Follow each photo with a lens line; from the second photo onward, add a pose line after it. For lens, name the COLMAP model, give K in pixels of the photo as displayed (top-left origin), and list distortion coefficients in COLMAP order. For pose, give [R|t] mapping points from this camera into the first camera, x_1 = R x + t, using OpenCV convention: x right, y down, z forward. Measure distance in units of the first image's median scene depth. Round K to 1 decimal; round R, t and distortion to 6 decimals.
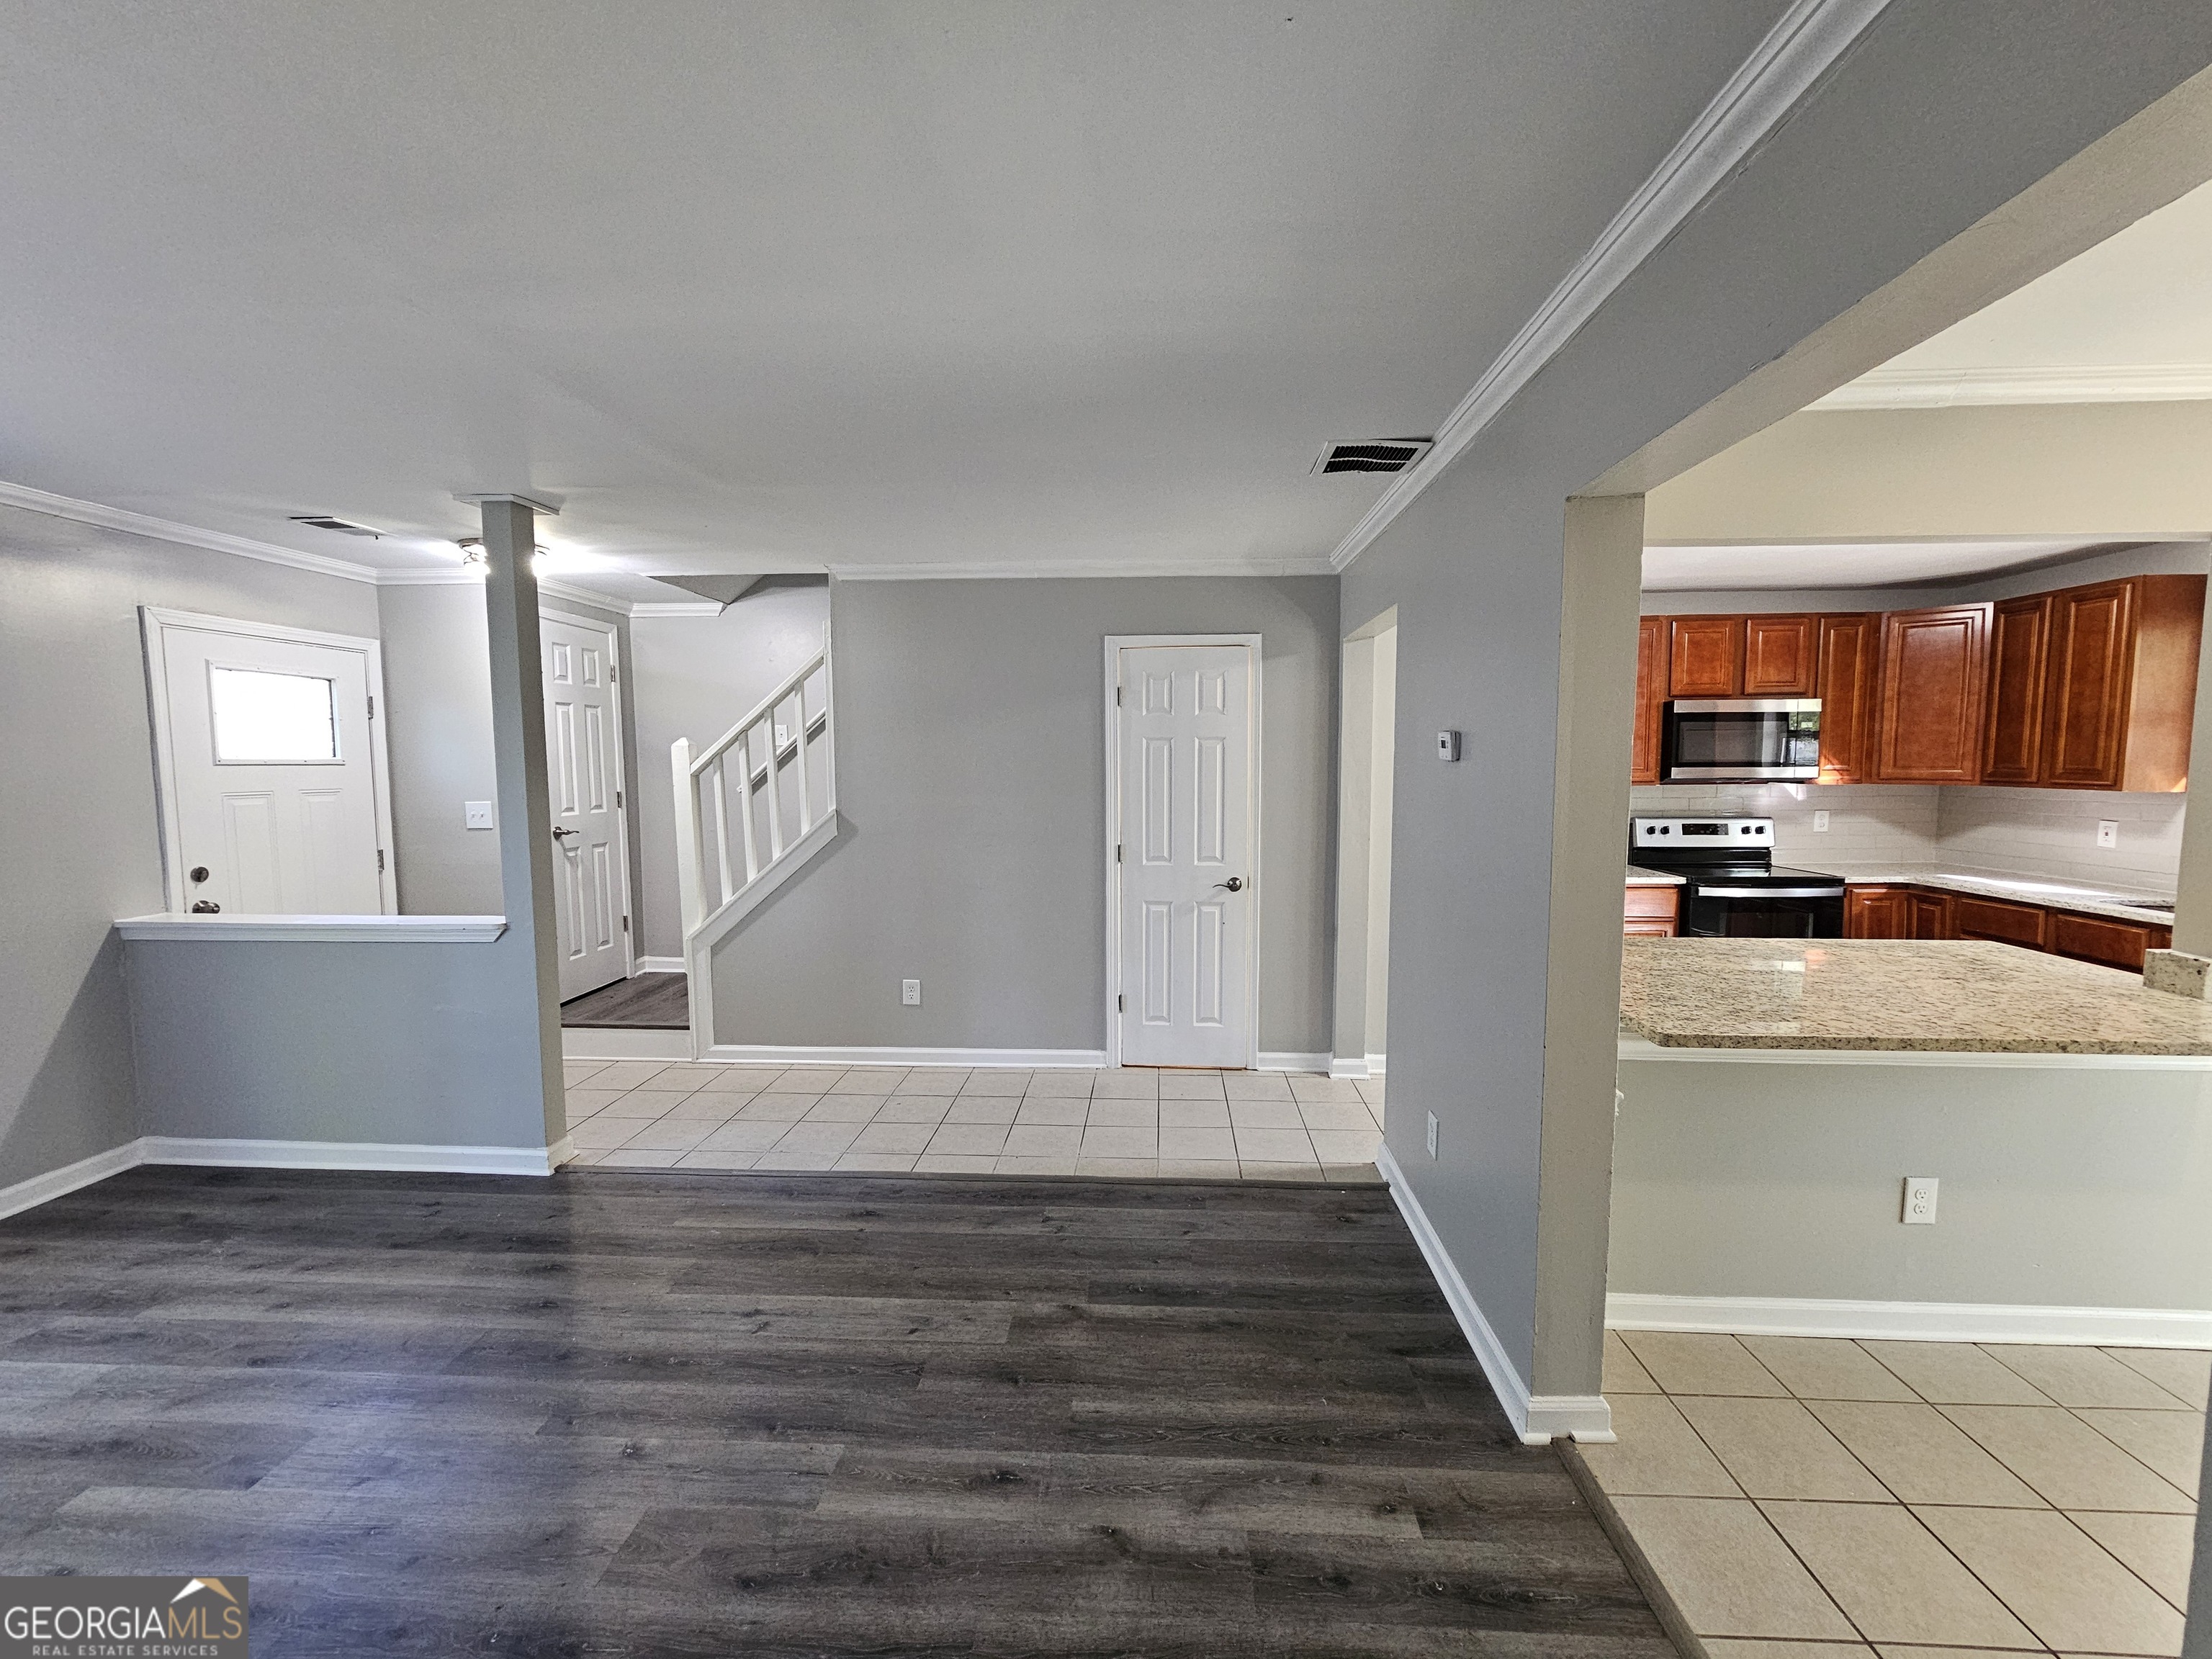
lens RADIAL K [[906.2, 0, 1106.0], [0, 906.2, 829.5], [0, 0, 1]] dist [0.000543, 0.000668]
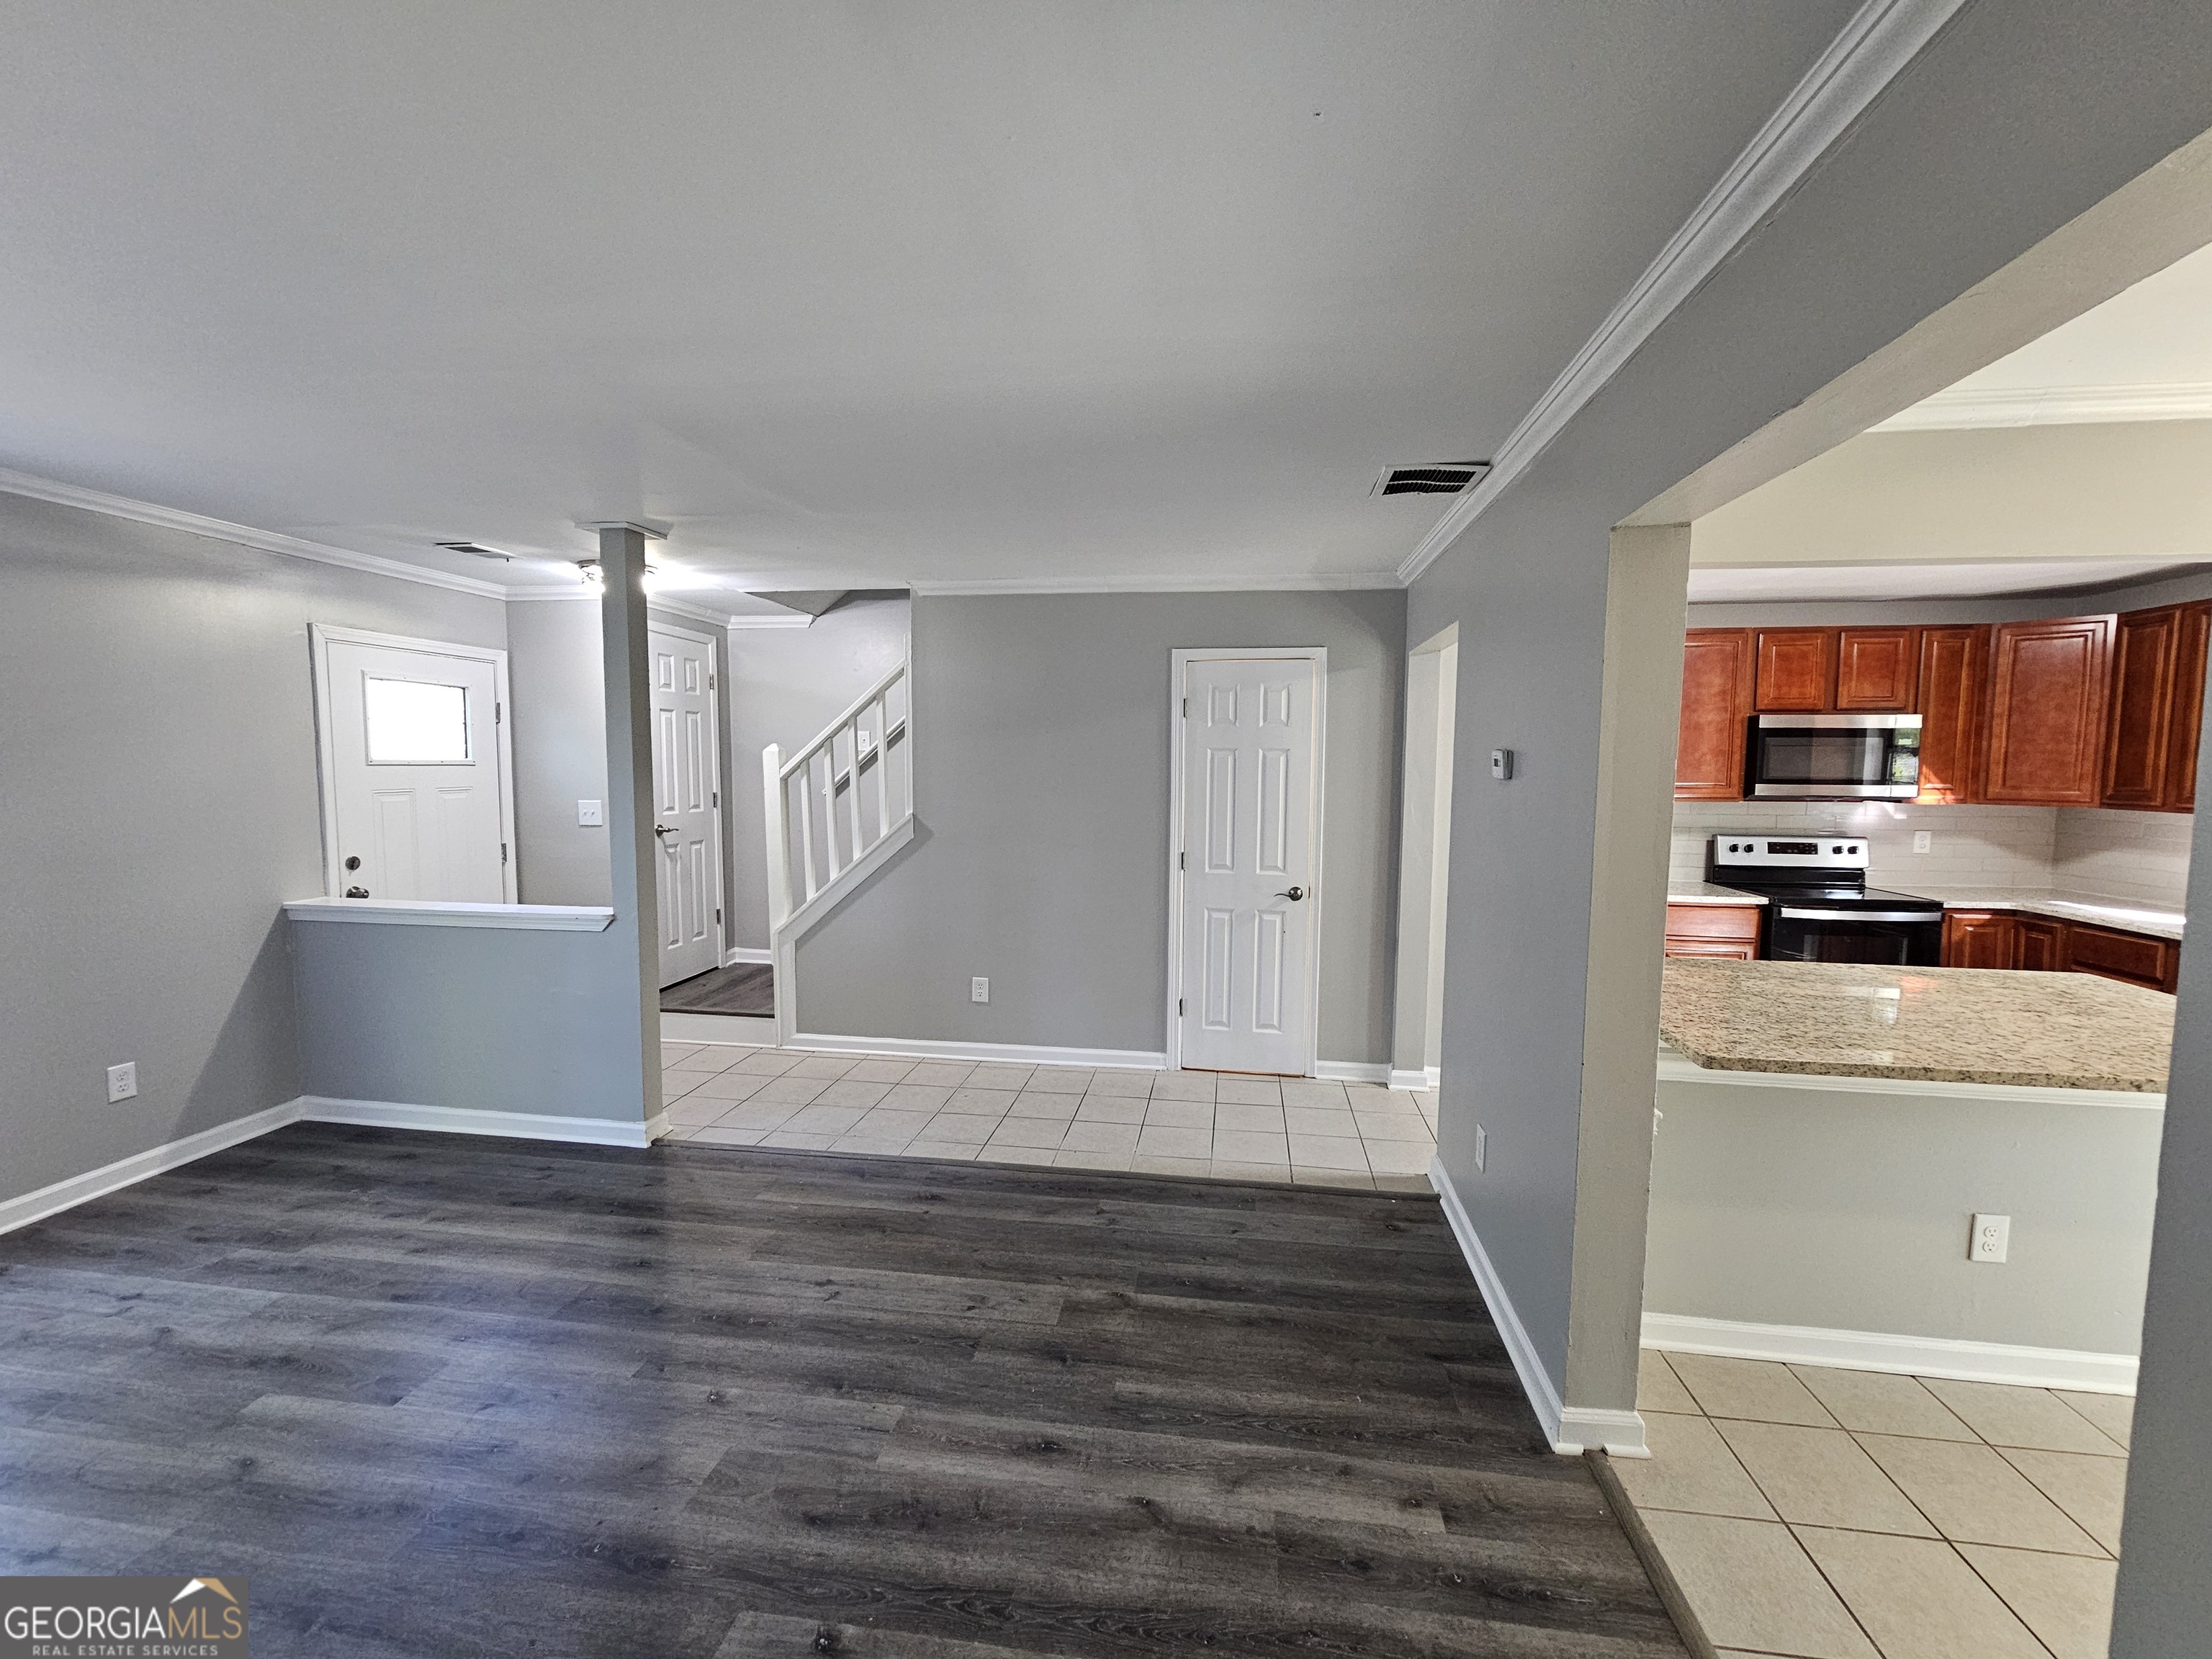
lens RADIAL K [[906.2, 0, 1106.0], [0, 906.2, 829.5], [0, 0, 1]] dist [0.000543, 0.000668]
pose [[0.996272, 0.018157, -0.084333, 0.021563], [-0.018387, 0.999829, -0.001953, -0.008362], [0.084283, 0.003496, 0.996436, -0.042523]]
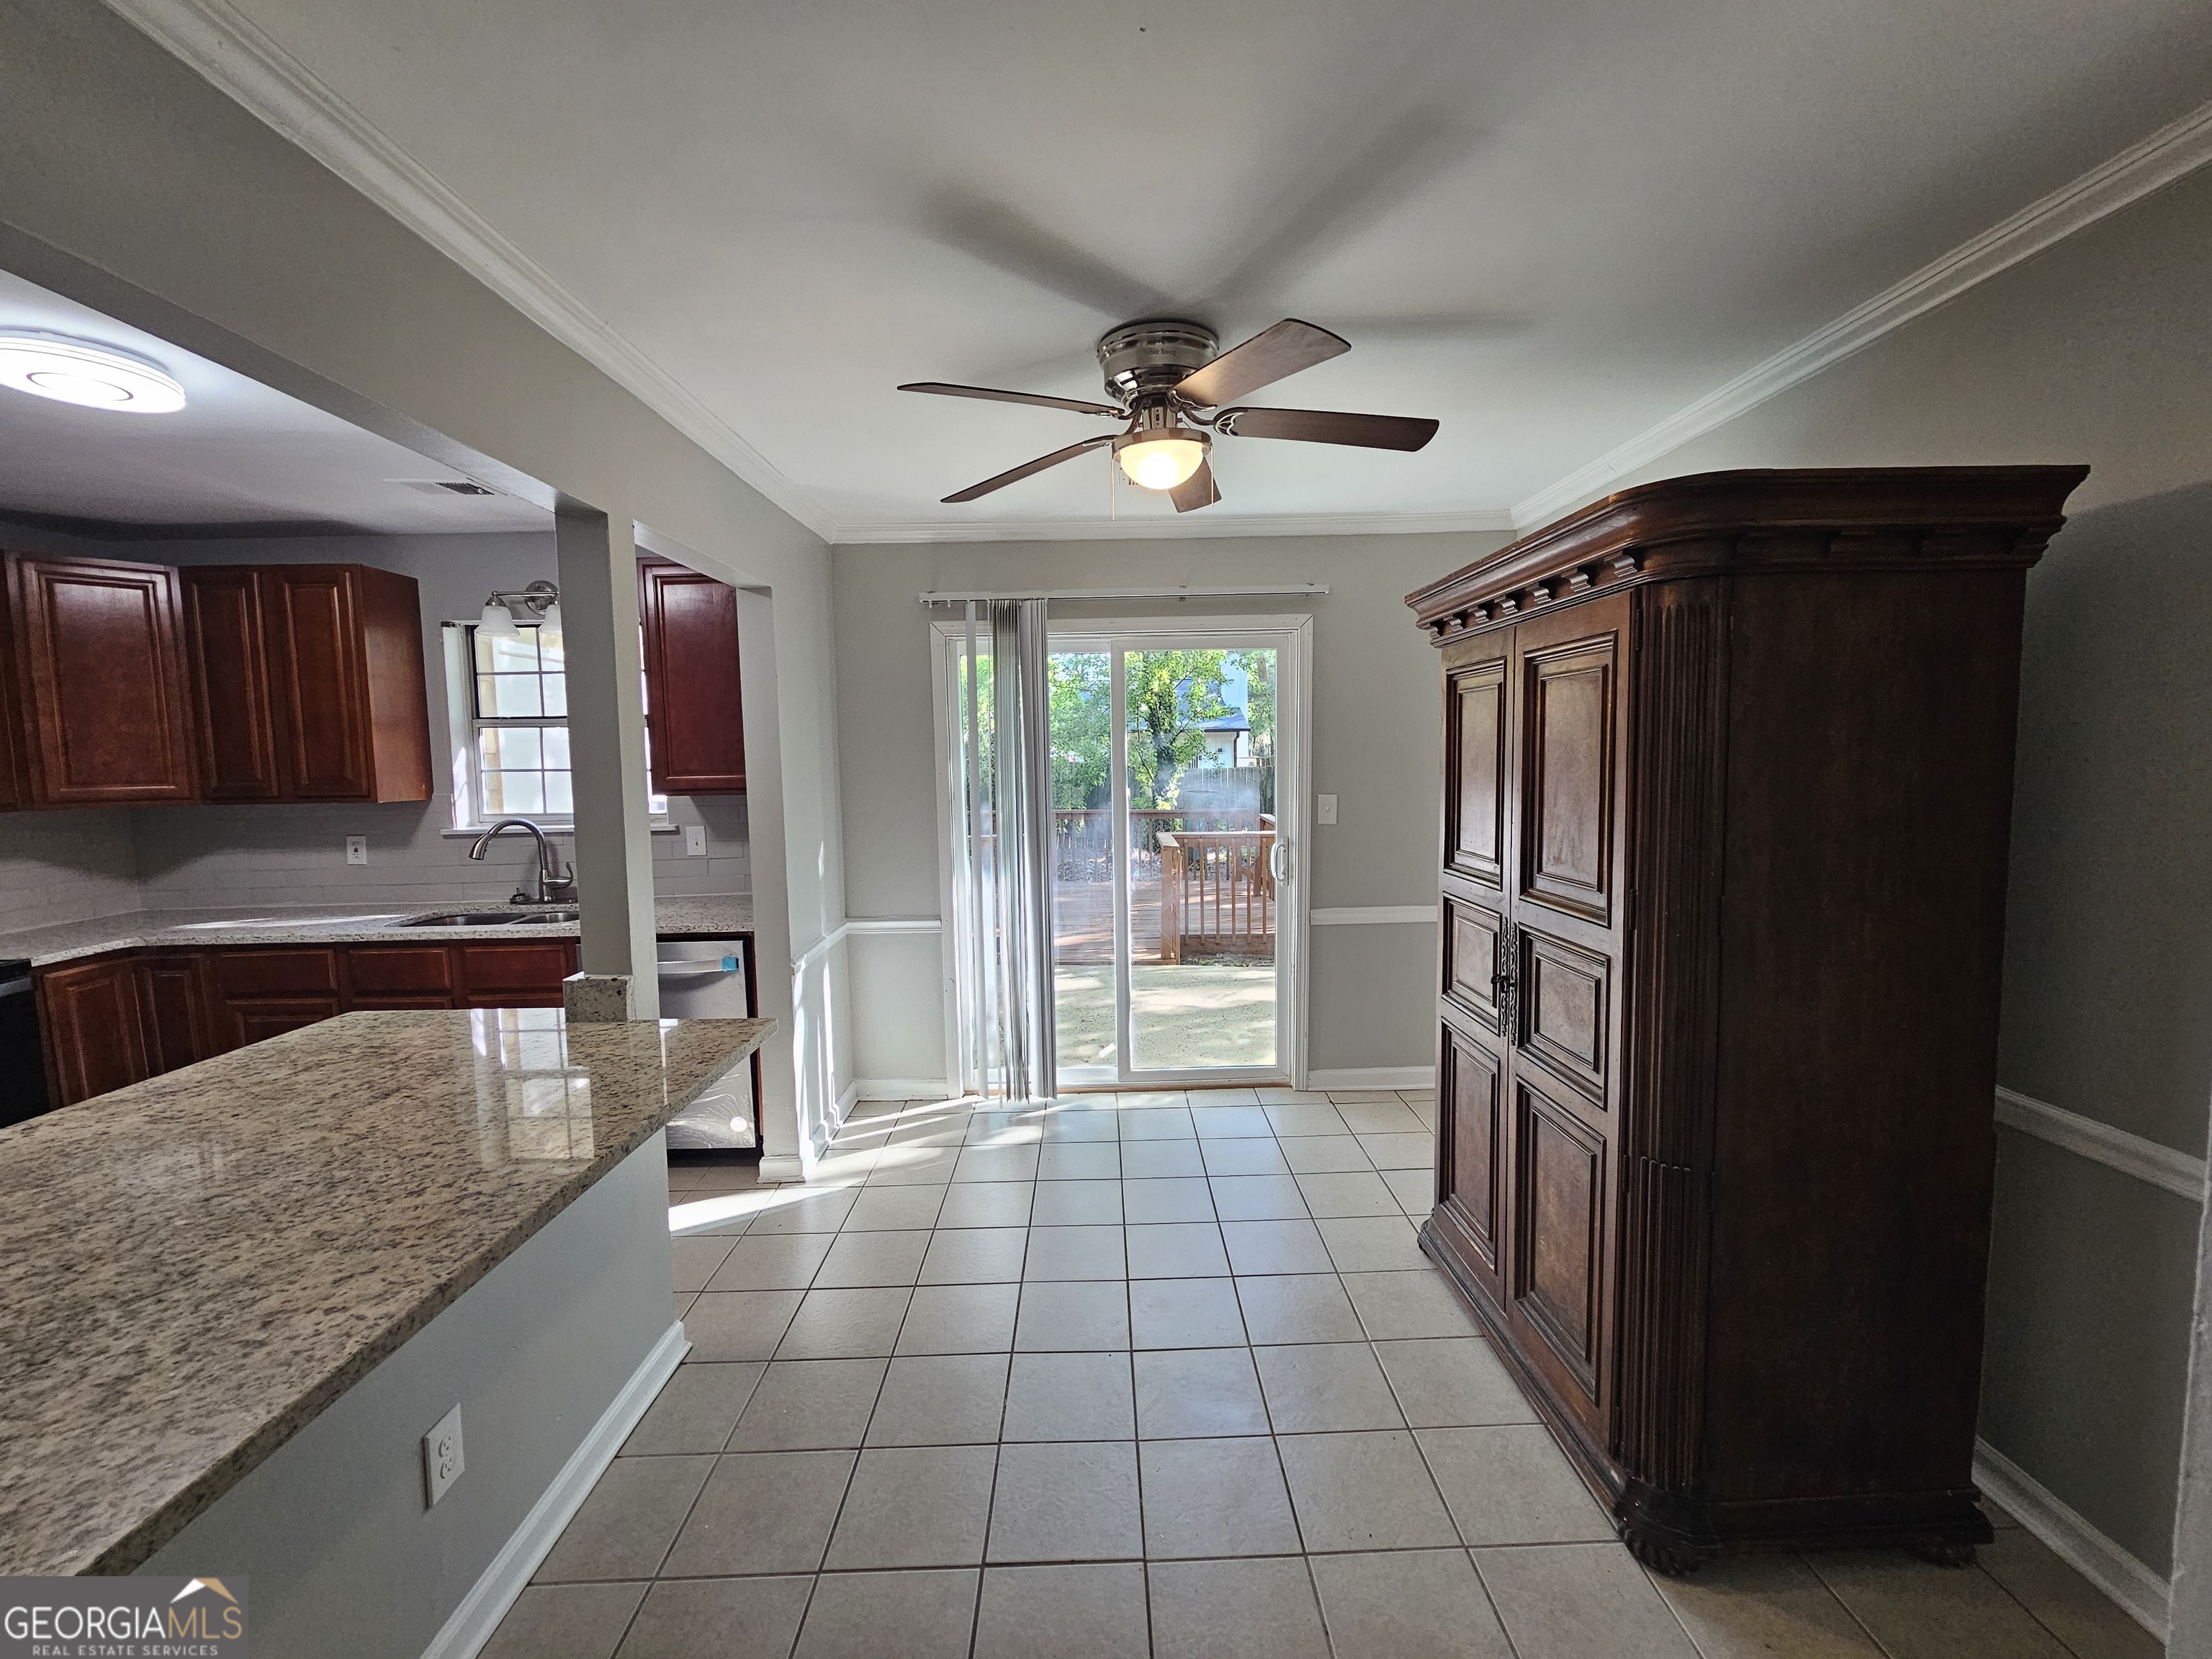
lens RADIAL K [[890.8, 0, 1104.9], [0, 890.8, 836.9], [0, 0, 1]] dist [-0.000258, 0.000290]
pose [[-0.071842, -0.085344, 0.993758, 0.227188], [0.096293, 0.991085, 0.092076, -0.026411], [-0.992757, 0.102307, -0.062984, 0.434993]]
